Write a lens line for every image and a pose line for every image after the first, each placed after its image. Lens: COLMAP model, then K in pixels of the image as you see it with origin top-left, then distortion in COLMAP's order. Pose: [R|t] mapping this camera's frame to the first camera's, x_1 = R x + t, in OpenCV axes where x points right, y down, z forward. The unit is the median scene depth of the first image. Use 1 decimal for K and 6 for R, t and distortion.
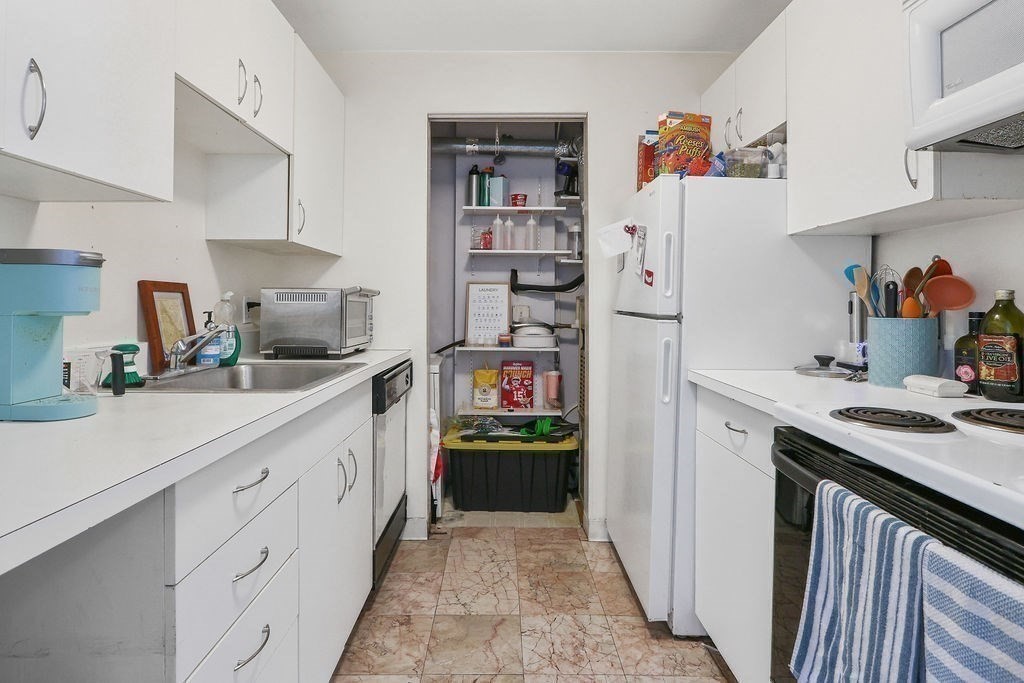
lens RADIAL K [[500.8, 0, 522.7], [0, 500.8, 346.3], [0, 0, 1]] dist [-0.014739, 0.001406]
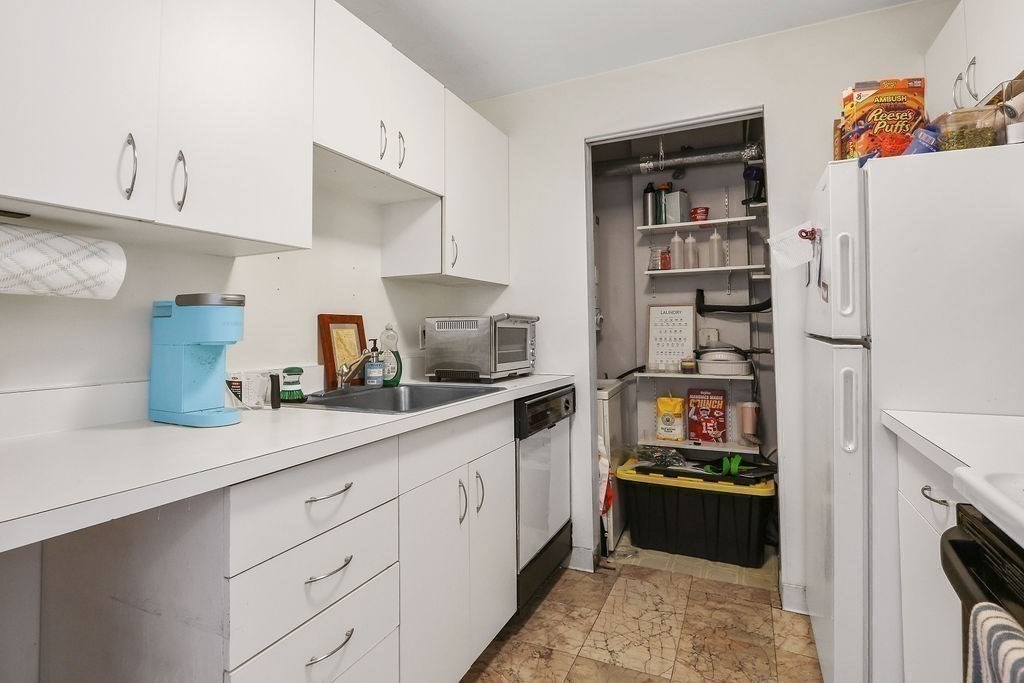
lens RADIAL K [[500.8, 0, 522.7], [0, 500.8, 346.3], [0, 0, 1]] dist [-0.014739, 0.001406]
pose [[0.906174, -0.003279, -0.422893, 0.111689], [-0.016918, 0.998888, -0.043997, -0.005010], [0.422567, 0.047024, 0.905111, 0.058940]]
